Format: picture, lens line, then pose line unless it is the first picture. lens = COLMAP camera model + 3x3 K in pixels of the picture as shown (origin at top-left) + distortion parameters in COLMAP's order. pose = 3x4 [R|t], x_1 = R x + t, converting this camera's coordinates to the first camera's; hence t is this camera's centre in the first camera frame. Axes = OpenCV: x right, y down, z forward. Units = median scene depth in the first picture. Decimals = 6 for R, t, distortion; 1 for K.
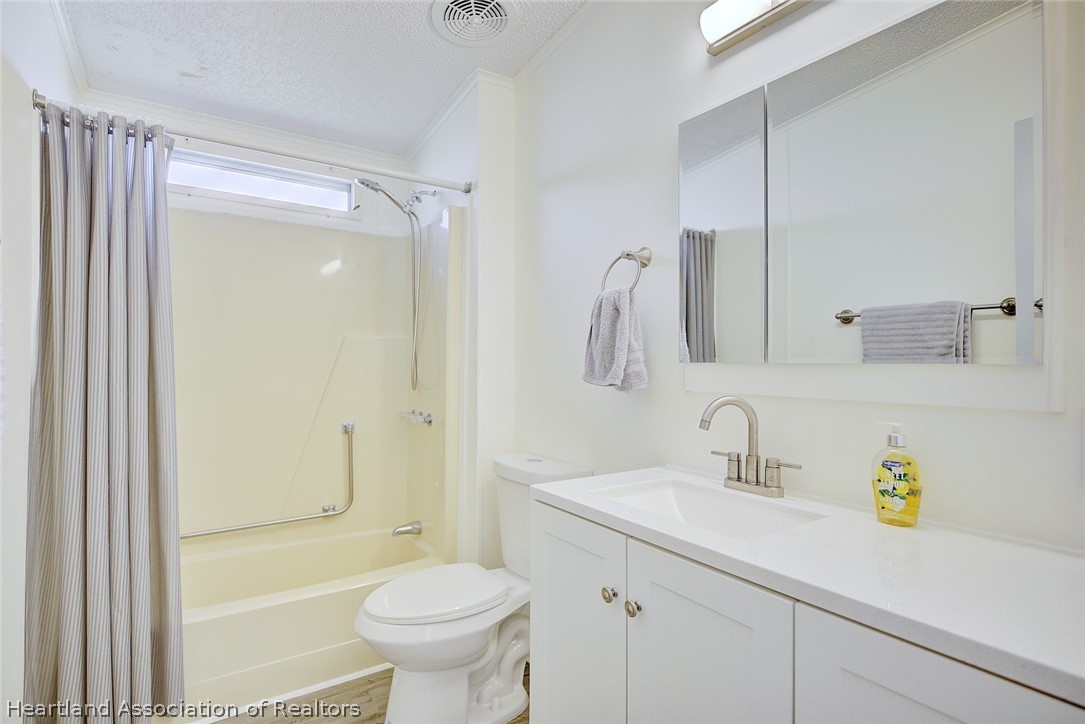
lens RADIAL K [[543.4, 0, 542.5], [0, 543.4, 362.0], [0, 0, 1]] dist [-0.022941, 0.000612]
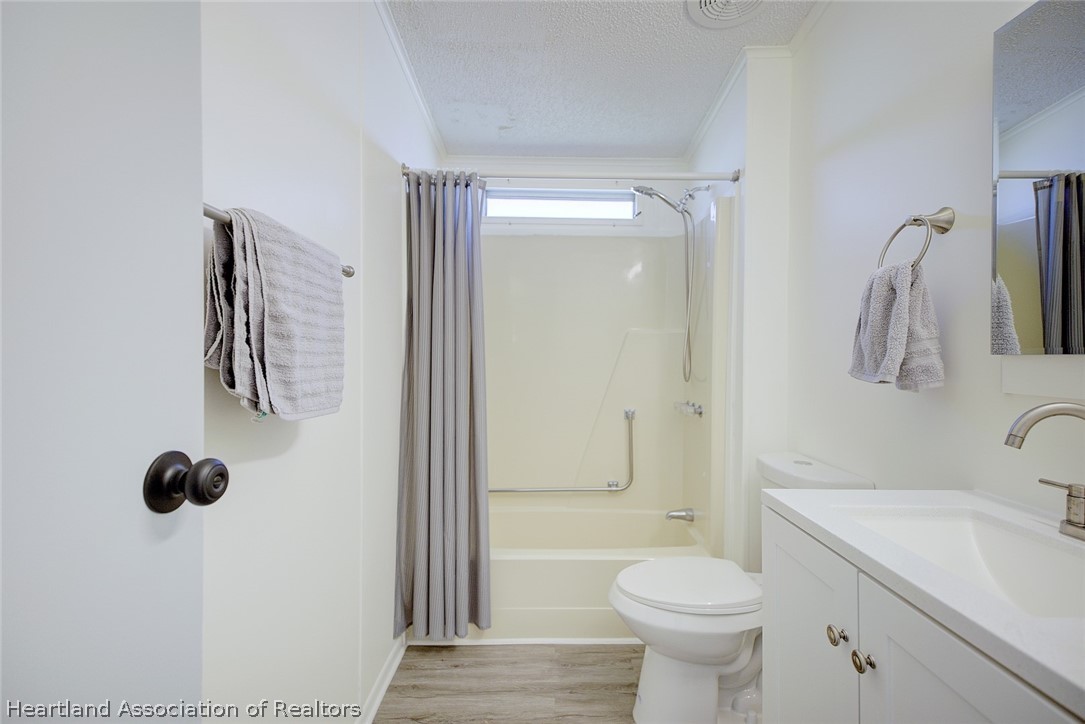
lens RADIAL K [[503.2, 0, 543.3], [0, 503.2, 357.9], [0, 0, 1]] dist [0.020972, -0.013922]
pose [[0.835136, 0.002967, -0.550035, 0.095794], [0.000047, 0.999985, 0.005464, 0.001186], [0.550043, -0.004589, 0.835124, 0.062545]]
